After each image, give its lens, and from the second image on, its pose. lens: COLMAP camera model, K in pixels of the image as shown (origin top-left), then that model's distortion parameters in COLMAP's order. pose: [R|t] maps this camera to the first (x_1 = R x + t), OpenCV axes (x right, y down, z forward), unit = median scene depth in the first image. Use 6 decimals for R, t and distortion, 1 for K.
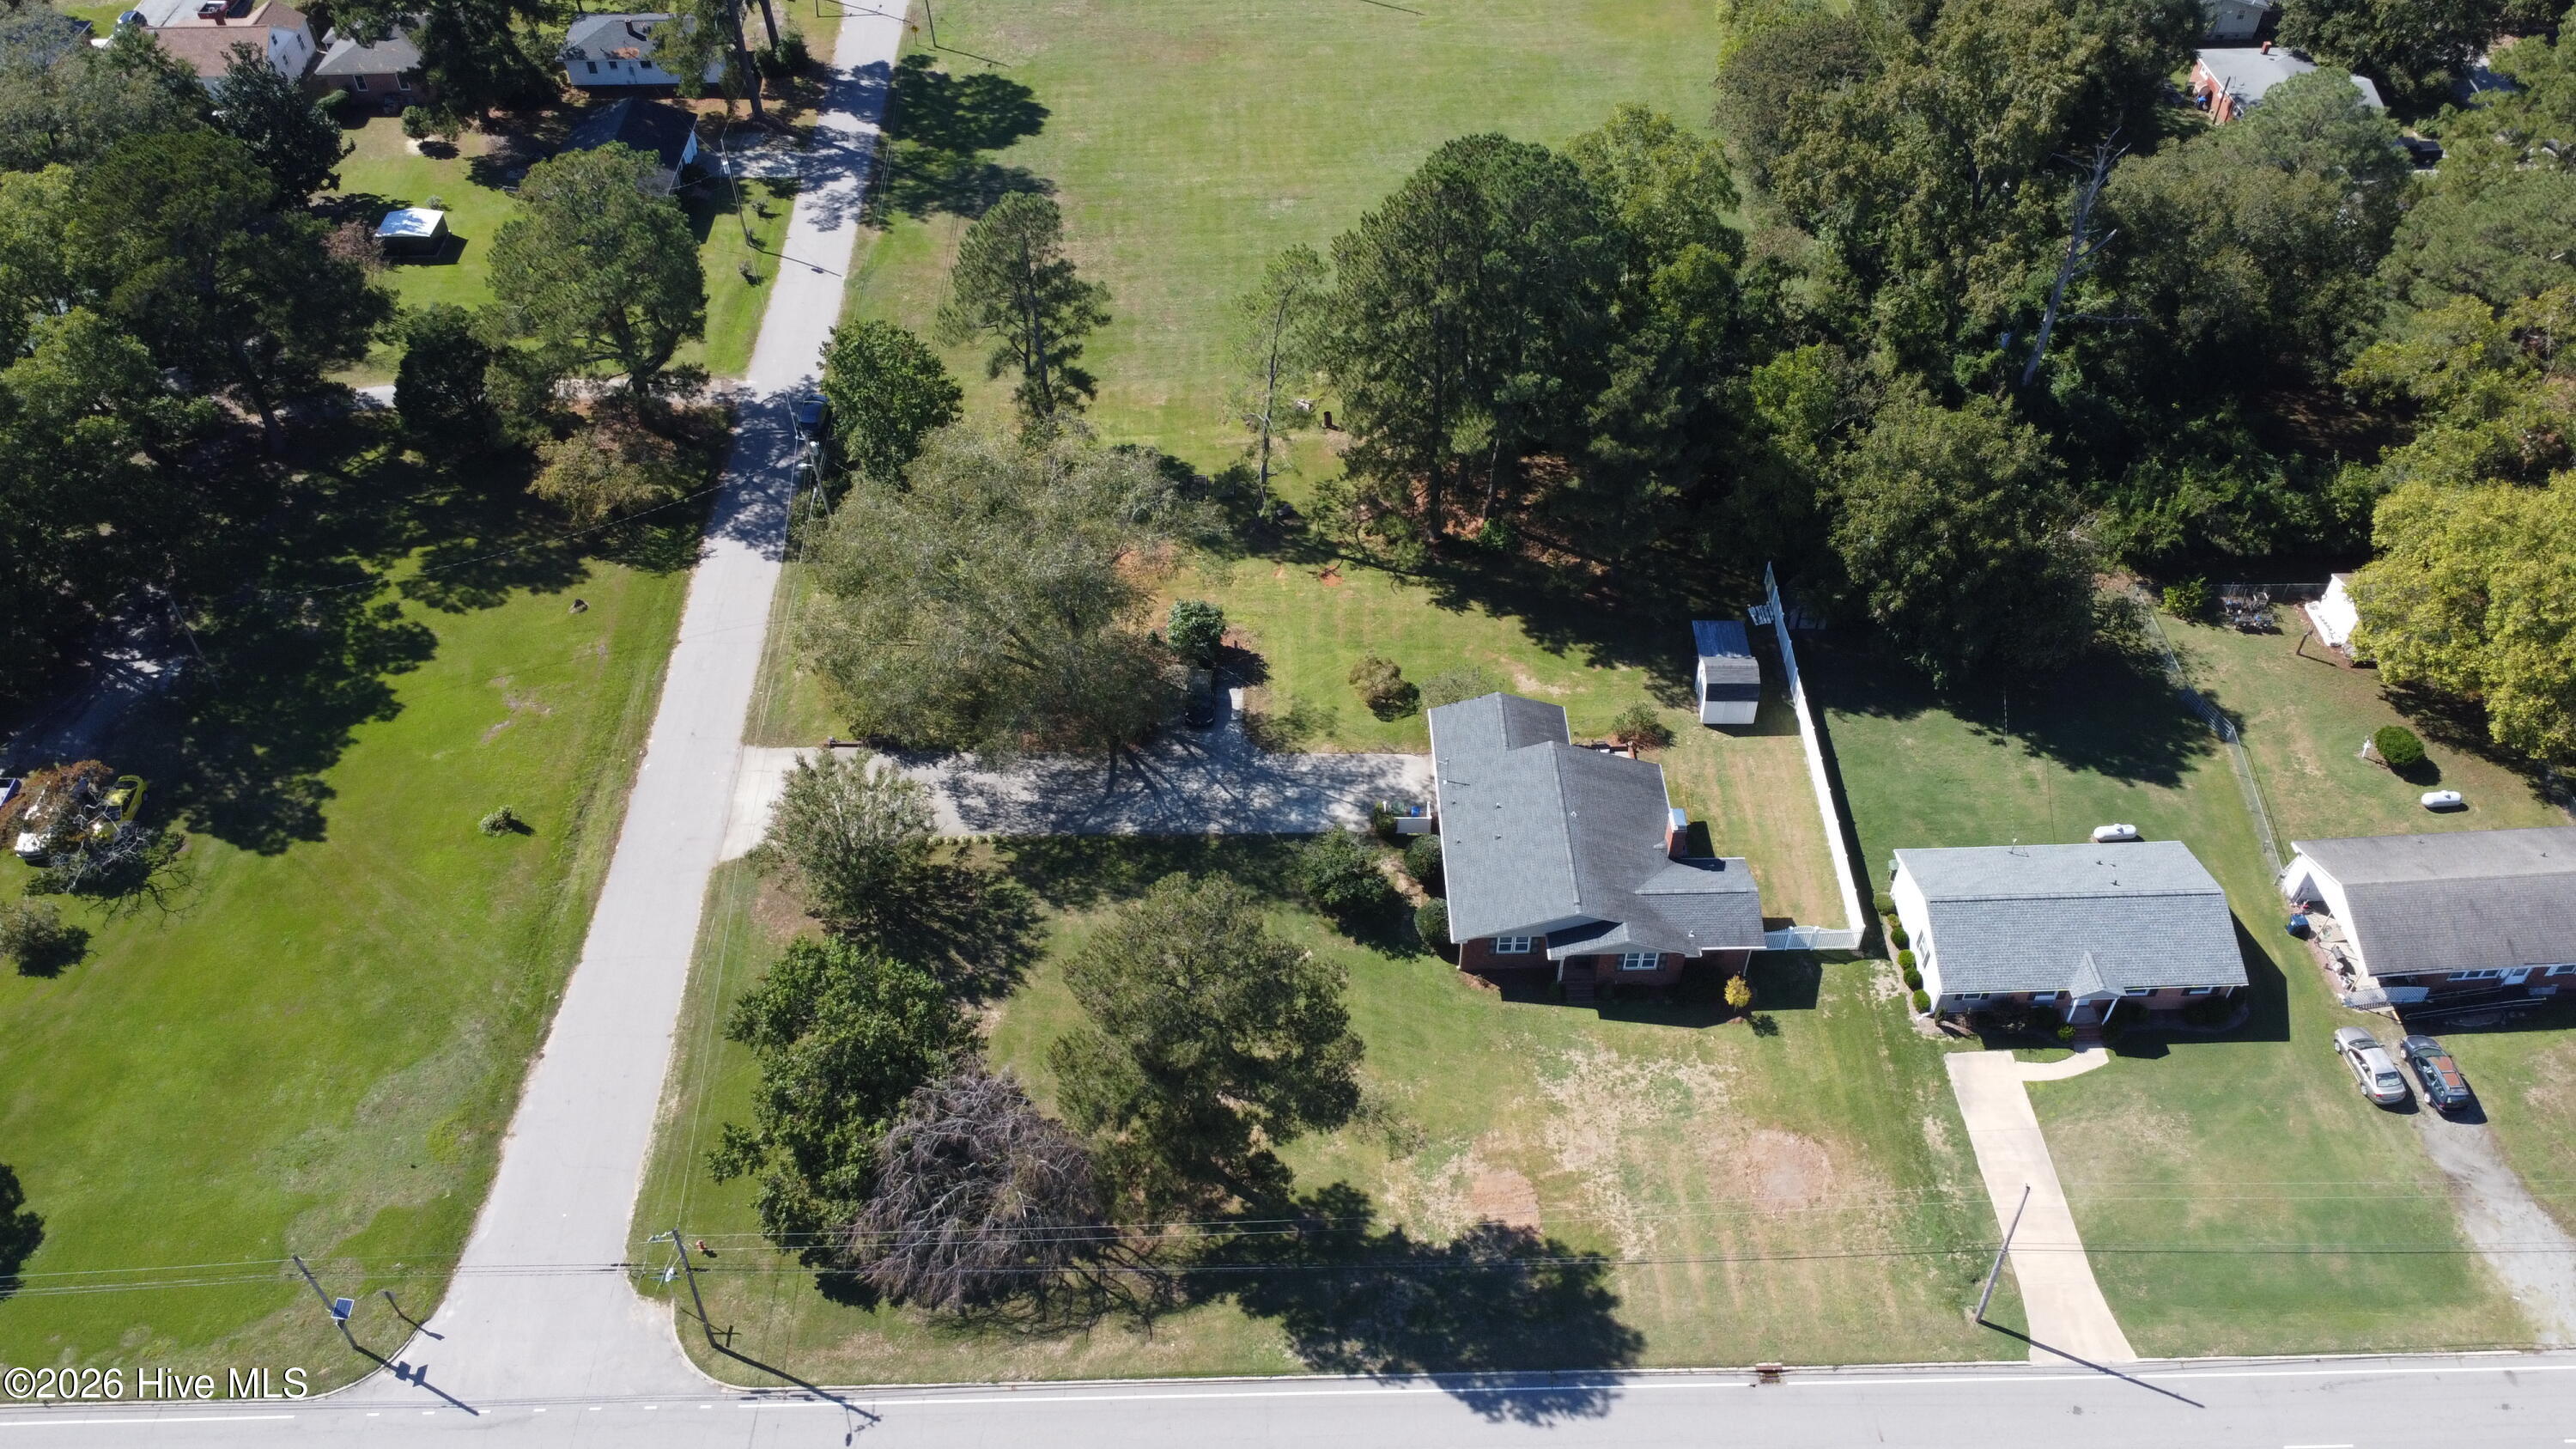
lens RADIAL K [[1935.6, 0, 1215.8], [0, 1935.6, 727.0], [0, 0, 1]] dist [0.029732, -0.097706]
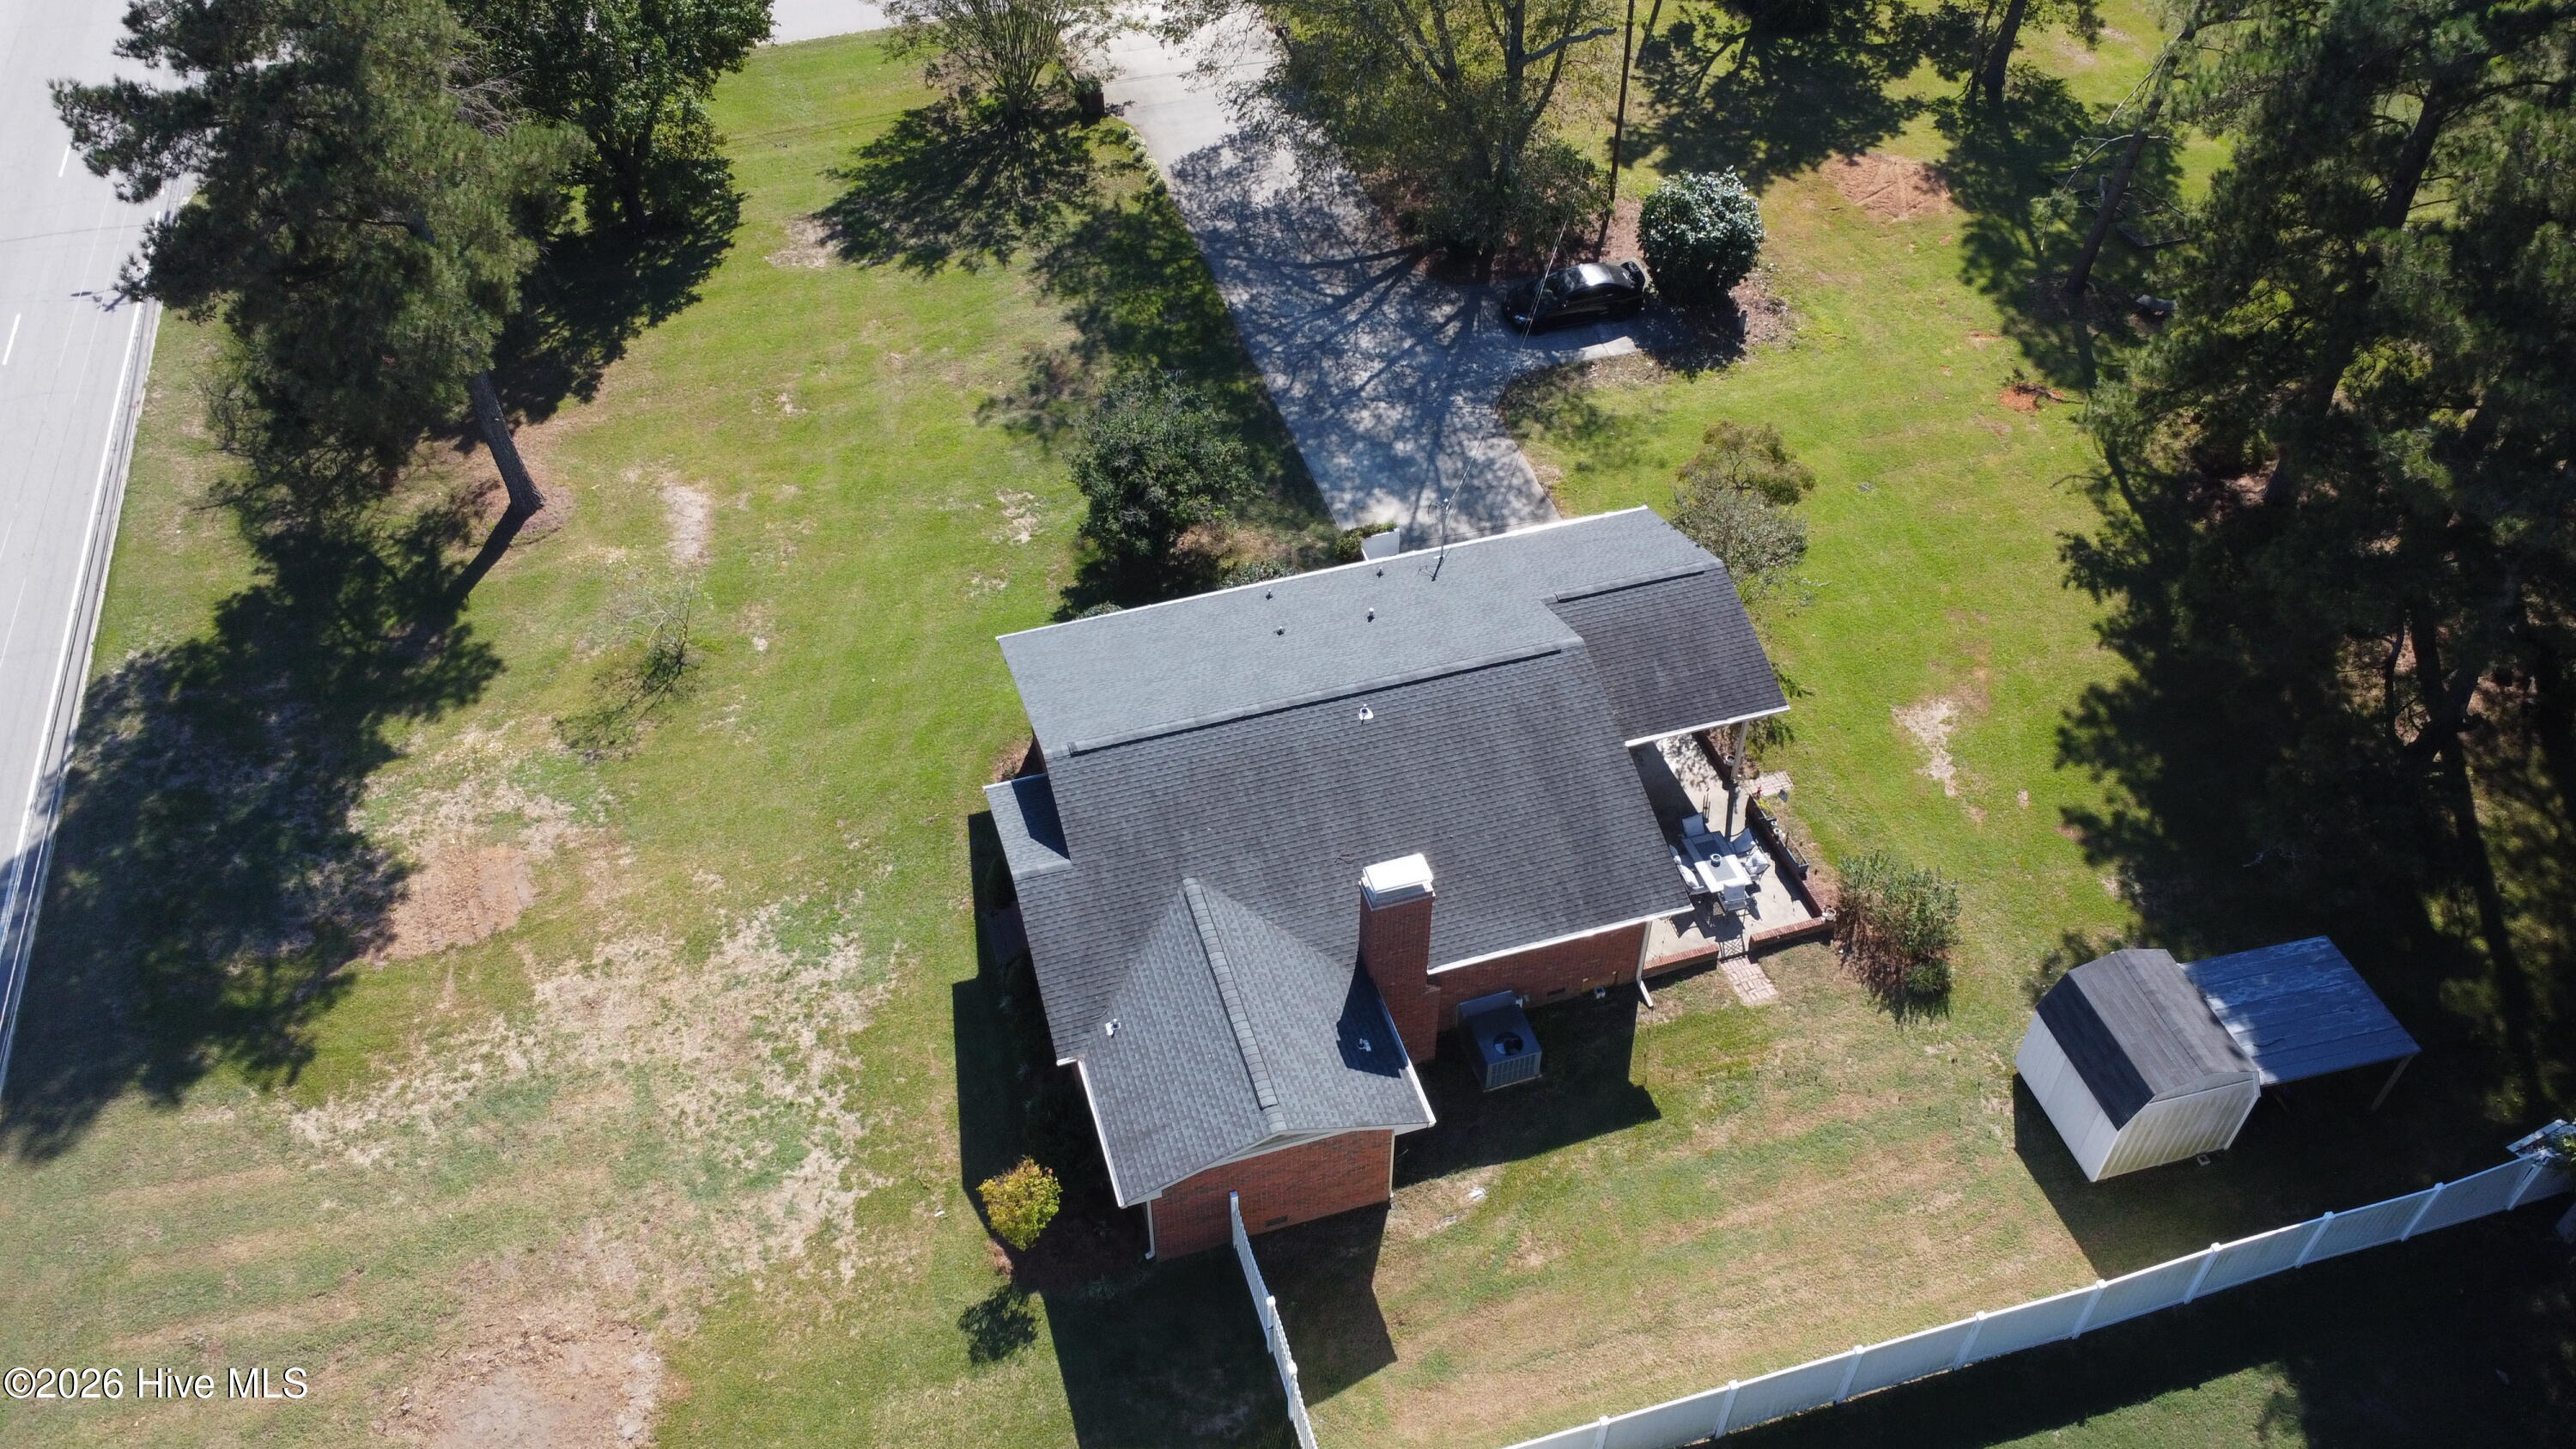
lens RADIAL K [[1946.3, 0, 1275.9], [0, 1946.3, 740.1], [0, 0, 1]] dist [0.012364, -0.007501]
pose [[0.289834, 0.690241, -0.662996, 0.449788], [-0.693162, 0.629052, 0.351881, -0.078787], [0.659941, 0.357577, 0.660770, 0.725584]]
